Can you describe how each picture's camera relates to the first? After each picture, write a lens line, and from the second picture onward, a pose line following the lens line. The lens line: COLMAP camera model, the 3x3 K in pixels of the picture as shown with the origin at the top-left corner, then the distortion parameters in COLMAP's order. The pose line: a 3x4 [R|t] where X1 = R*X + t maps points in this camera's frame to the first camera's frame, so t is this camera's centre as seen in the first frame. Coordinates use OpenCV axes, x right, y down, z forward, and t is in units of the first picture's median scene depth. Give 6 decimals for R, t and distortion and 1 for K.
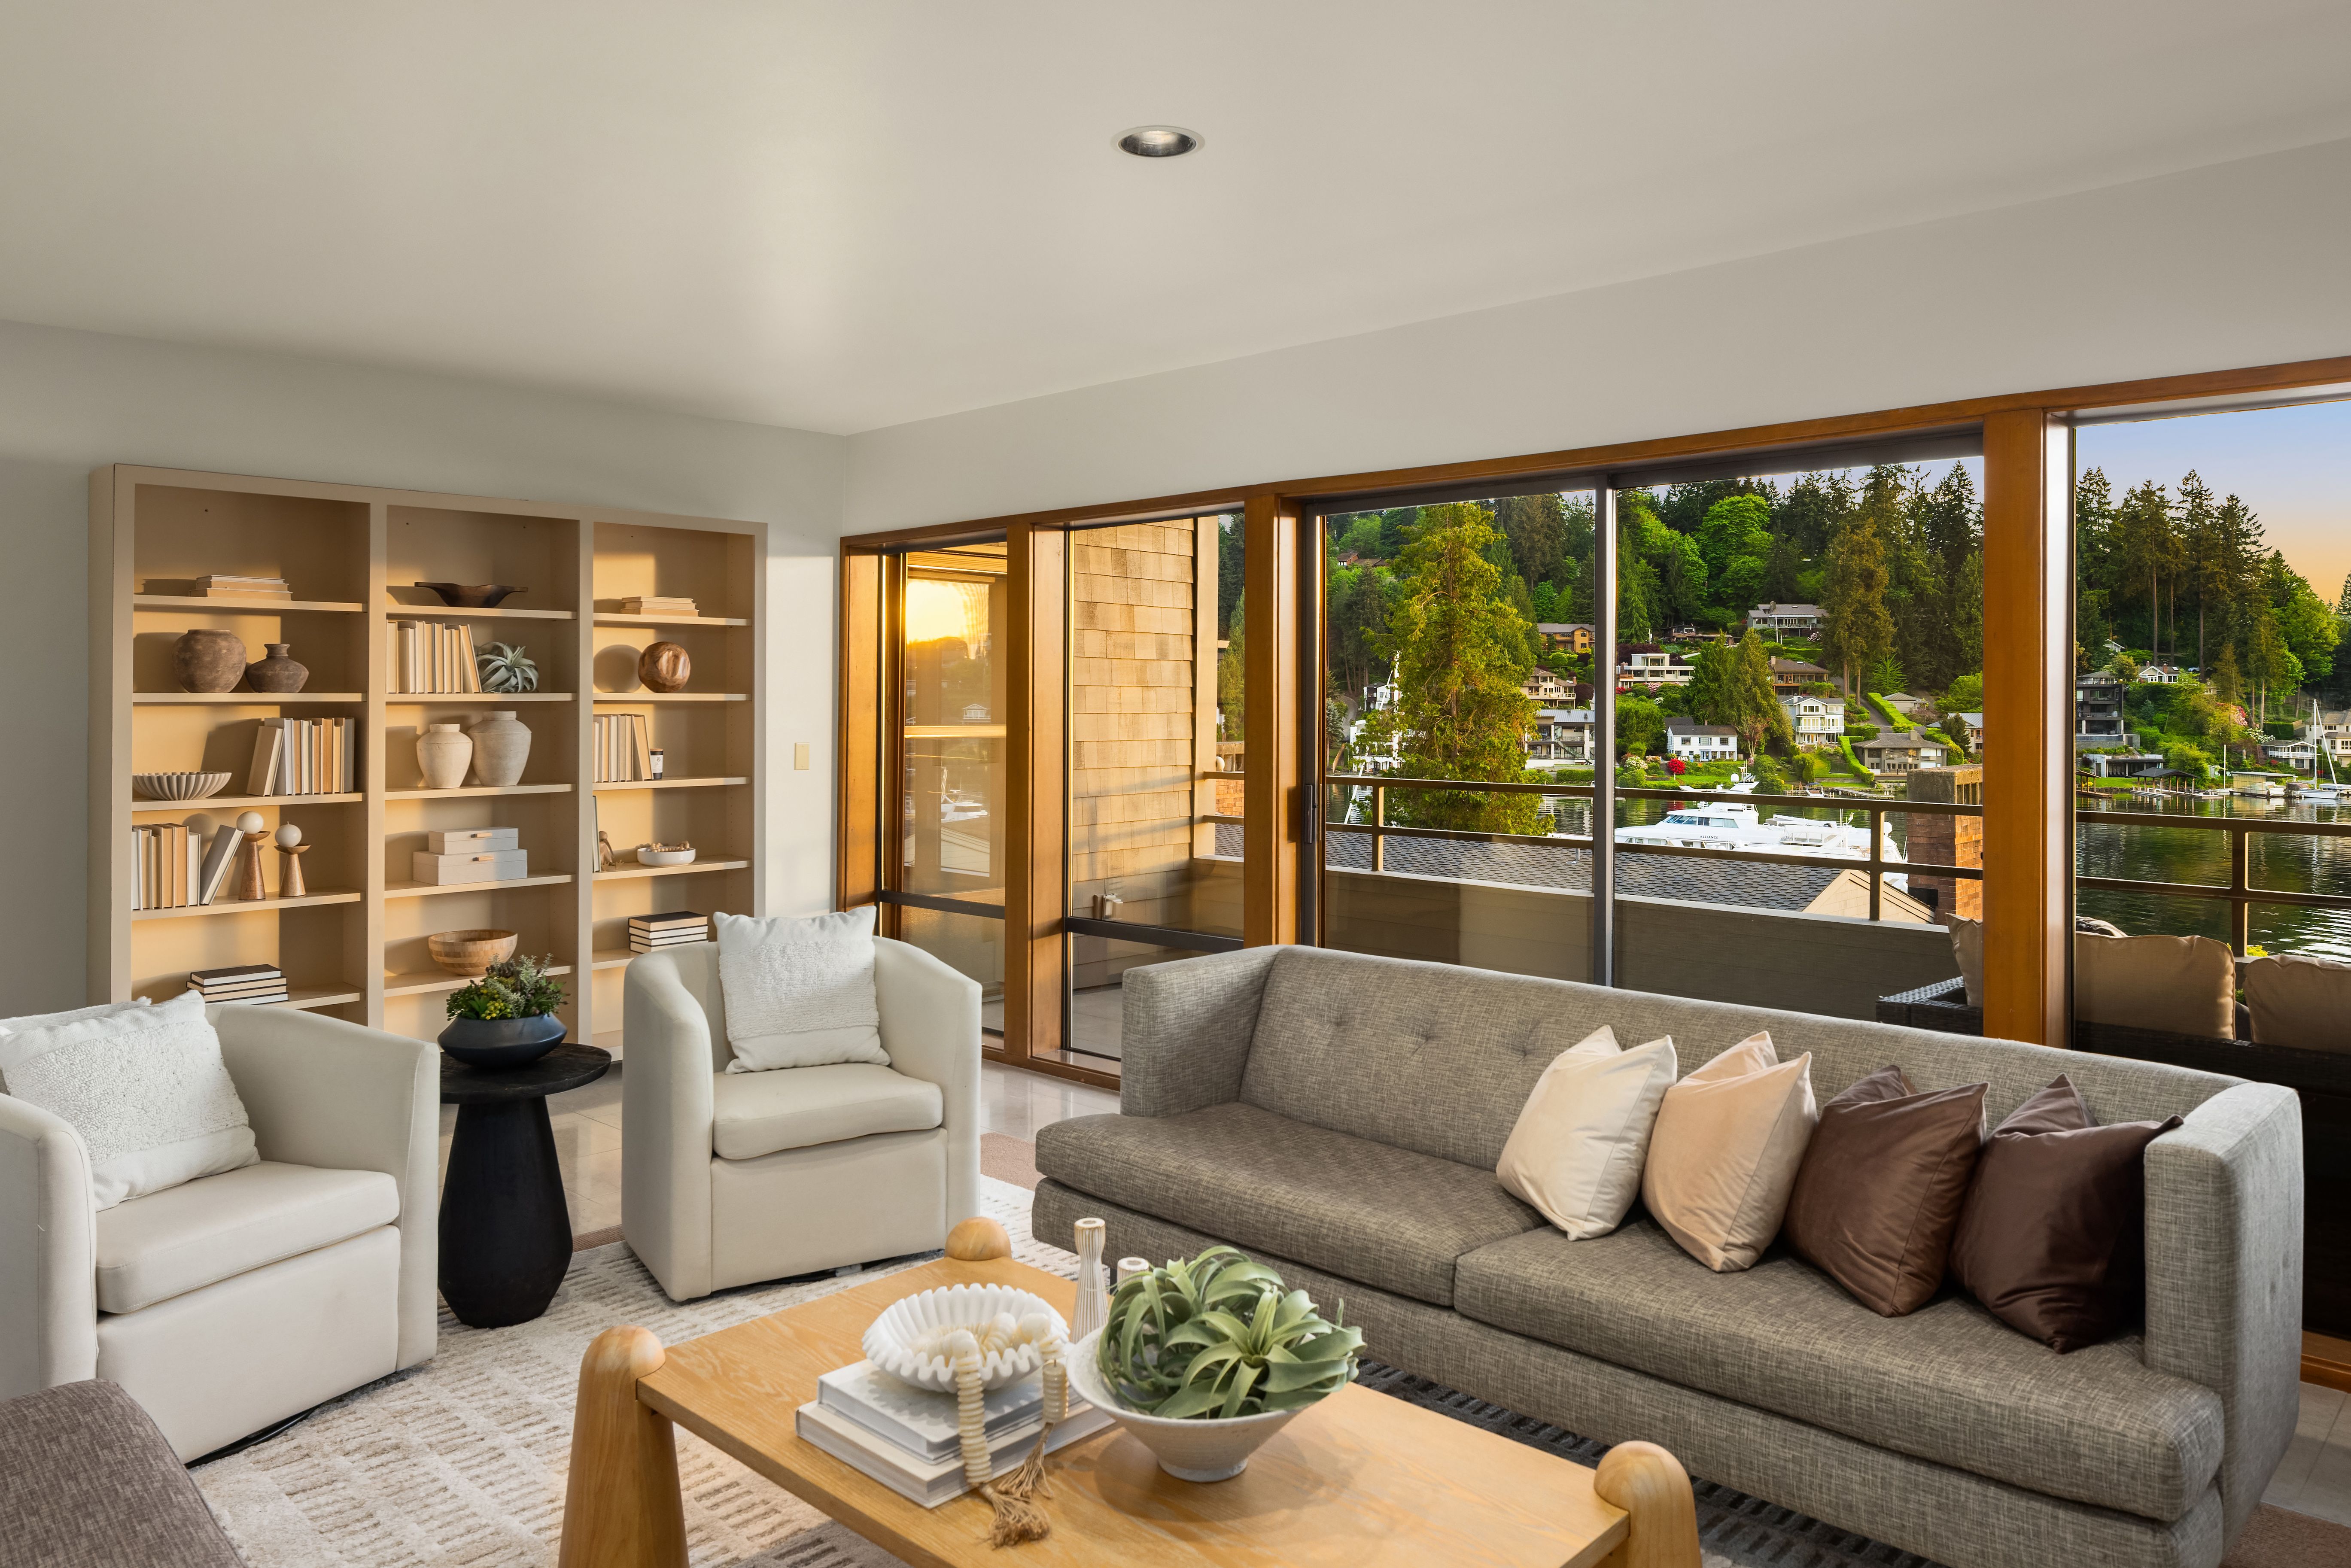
lens RADIAL K [[1604.6, 0, 1192.3], [0, 1604.6, 675.2], [0, 0, 1]] dist [-0.006145, 0.000587]
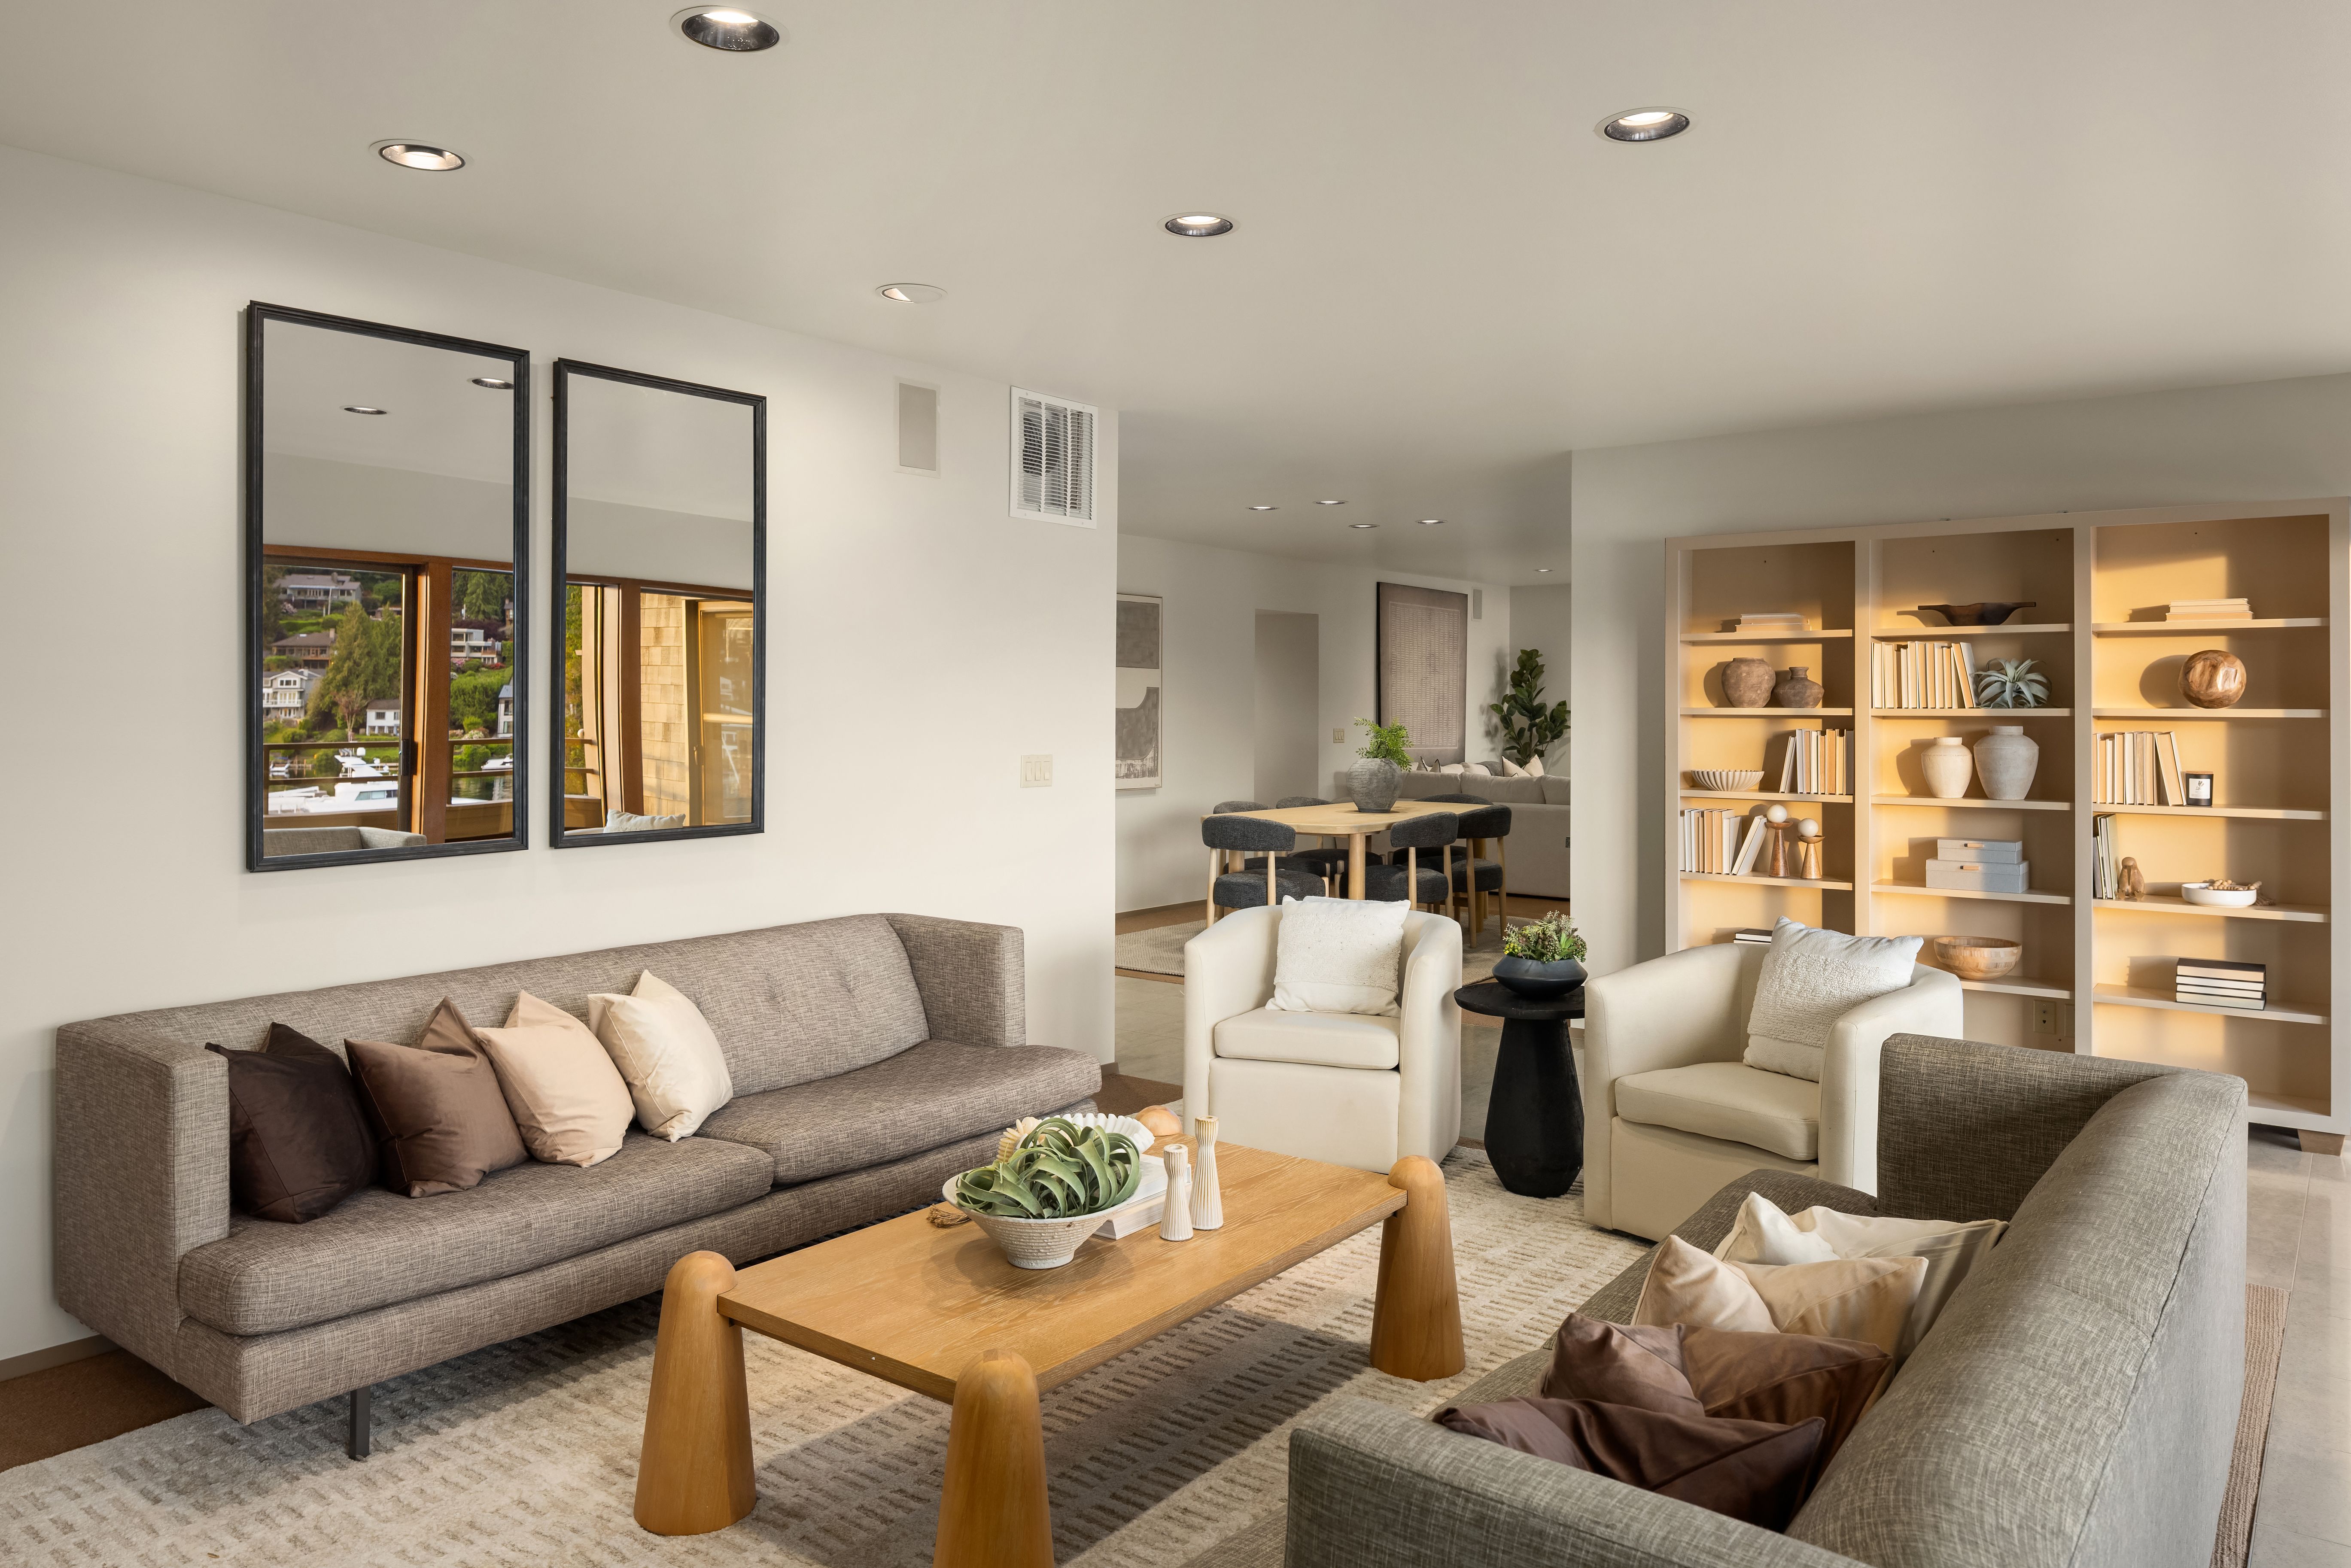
lens RADIAL K [[1604.6, 0, 1155.3], [0, 1604.6, 688.8], [0, 0, 1]] dist [-0.006145, 0.000587]
pose [[0.088598, -0.014651, -0.995960, 0.545619], [0.008251, 0.999868, -0.013975, 0.009004], [0.996033, -0.006979, 0.088707, 0.385225]]
